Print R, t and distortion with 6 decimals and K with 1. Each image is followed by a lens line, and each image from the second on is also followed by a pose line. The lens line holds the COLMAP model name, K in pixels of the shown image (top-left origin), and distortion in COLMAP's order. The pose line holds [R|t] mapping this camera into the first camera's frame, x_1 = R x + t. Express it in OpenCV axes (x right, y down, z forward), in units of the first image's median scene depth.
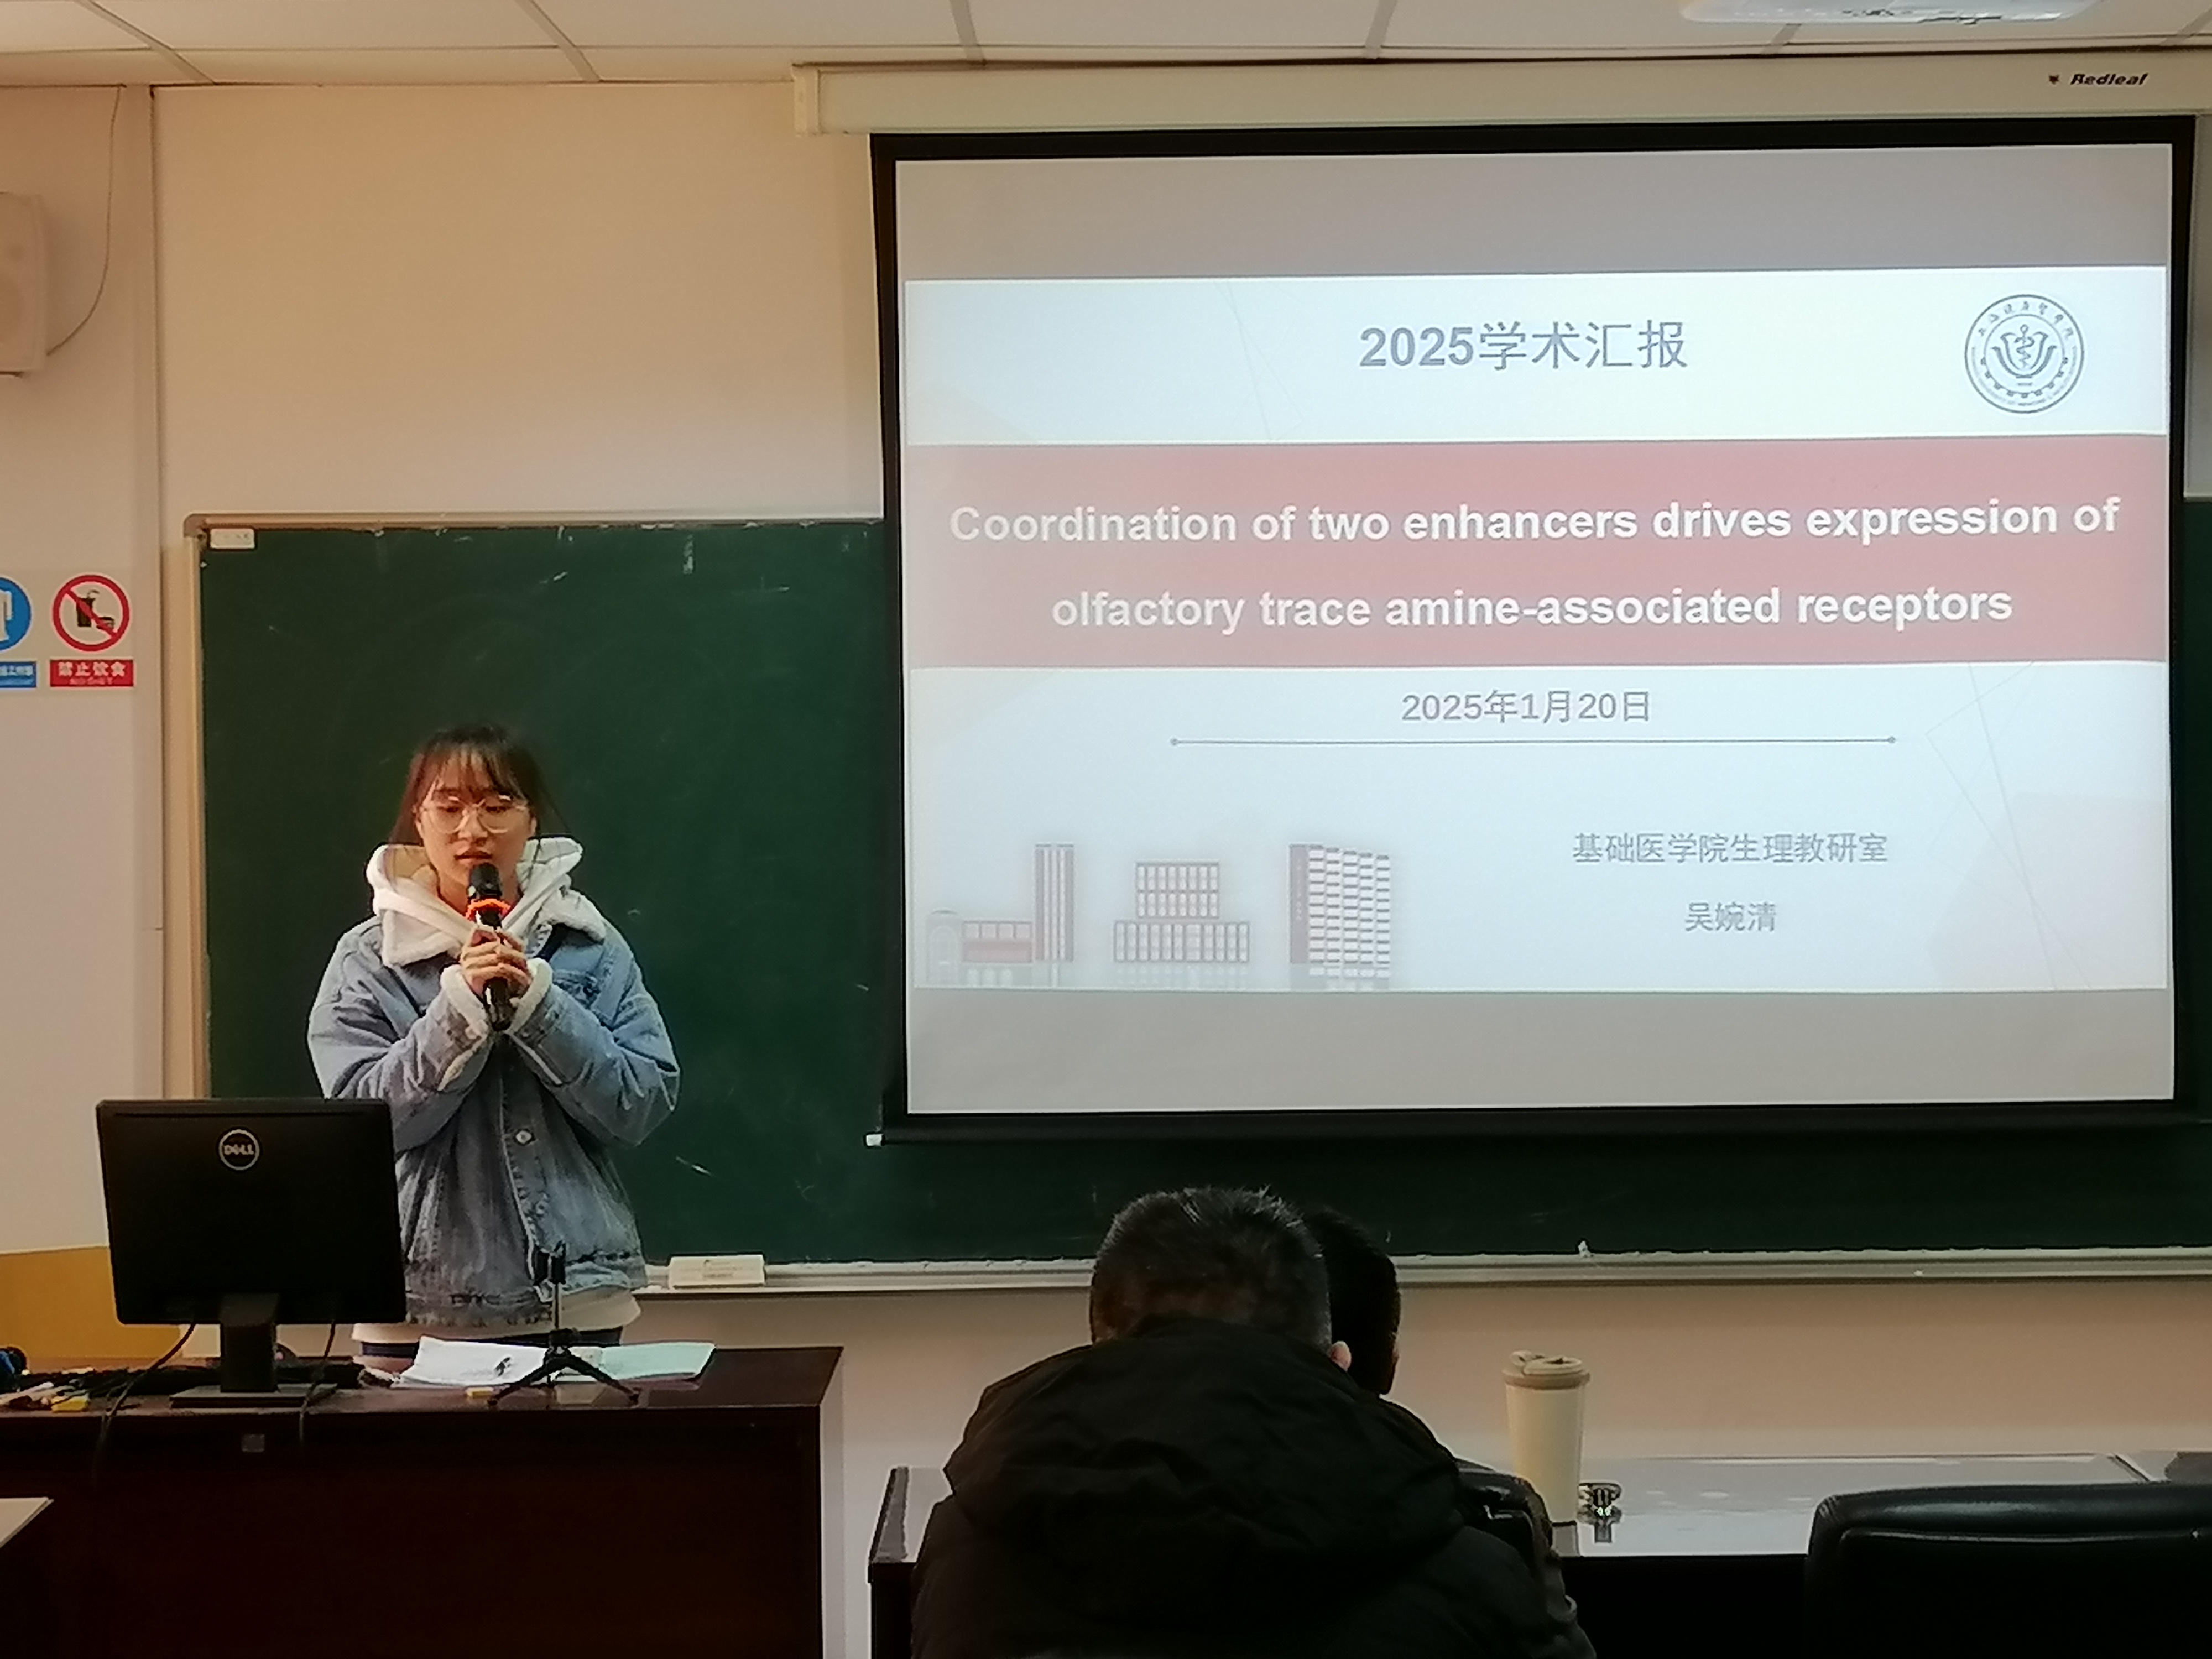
lens RADIAL K [[4982.6, 0, 1106.0], [0, 4982.6, 829.5], [0, 0, 1]] dist [0.069318, -0.088743]
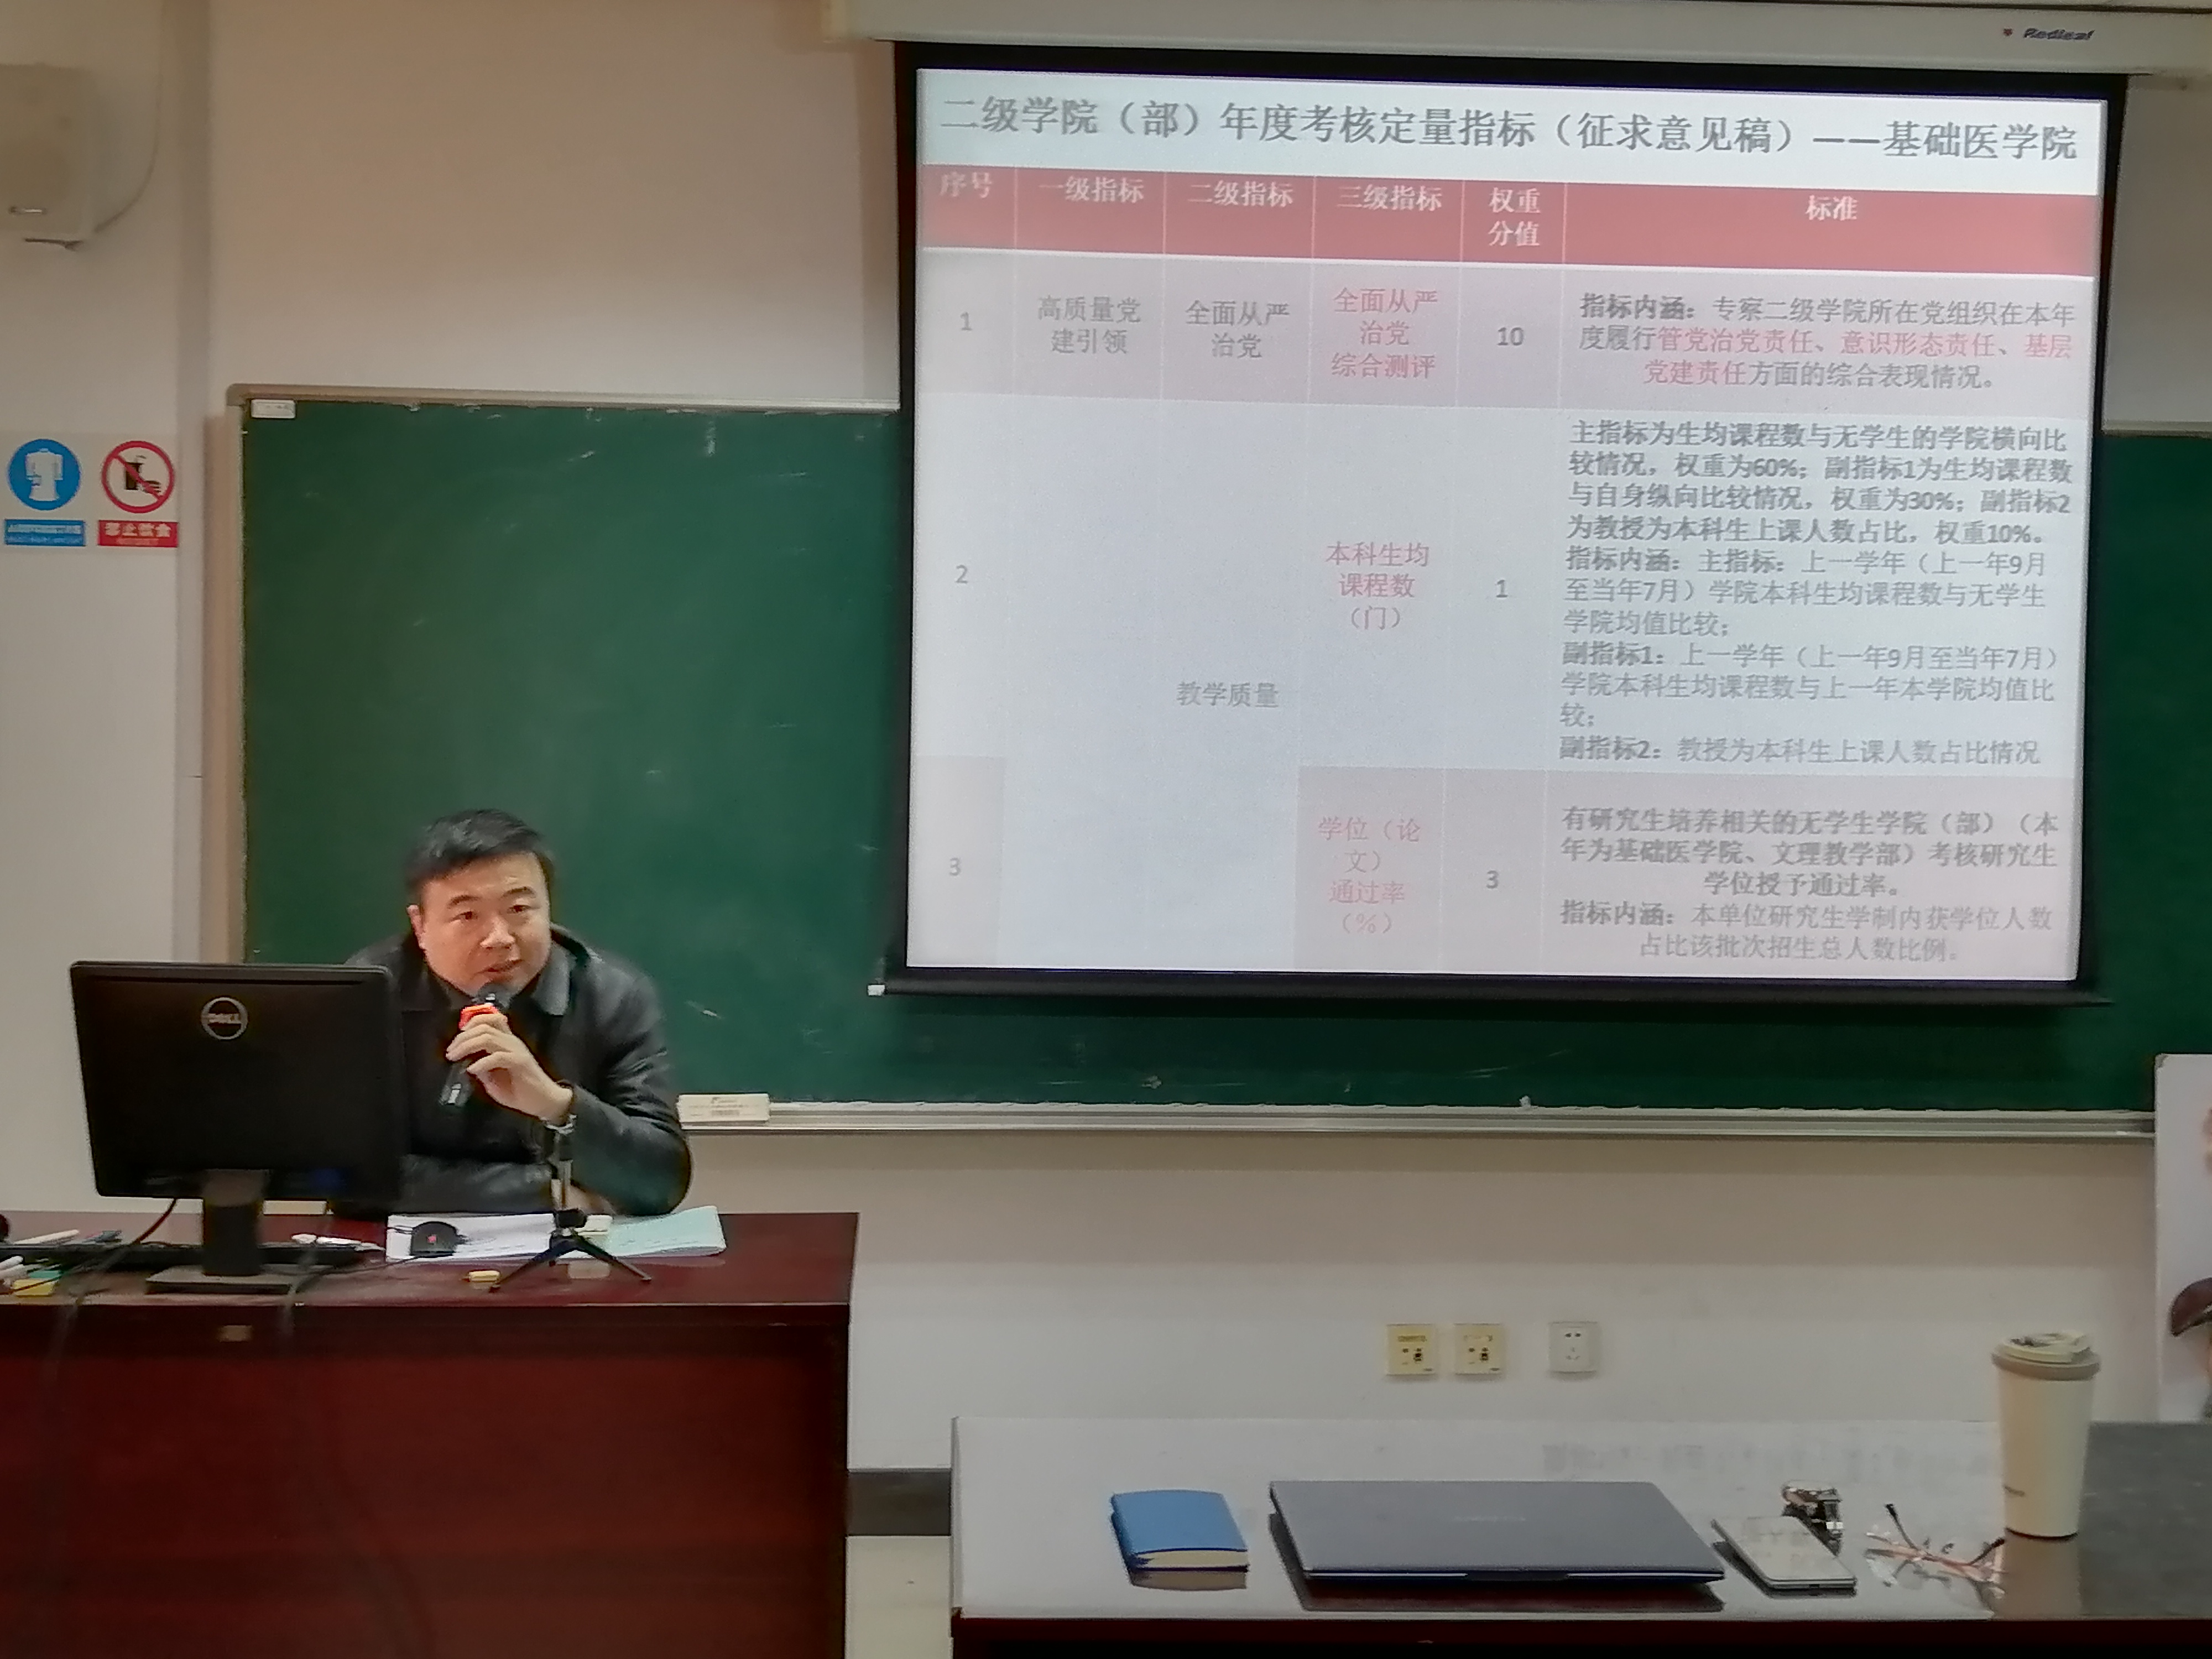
lens RADIAL K [[2470.5, 0, 1106.0], [0, 2470.5, 829.5], [0, 0, 1]] dist [0.088097, -0.309915]
pose [[0.995215, 0.023316, 0.094887, -0.047576], [-0.027079, 0.998889, 0.038565, 0.005585], [-0.093882, -0.040950, 0.994741, 0.457687]]
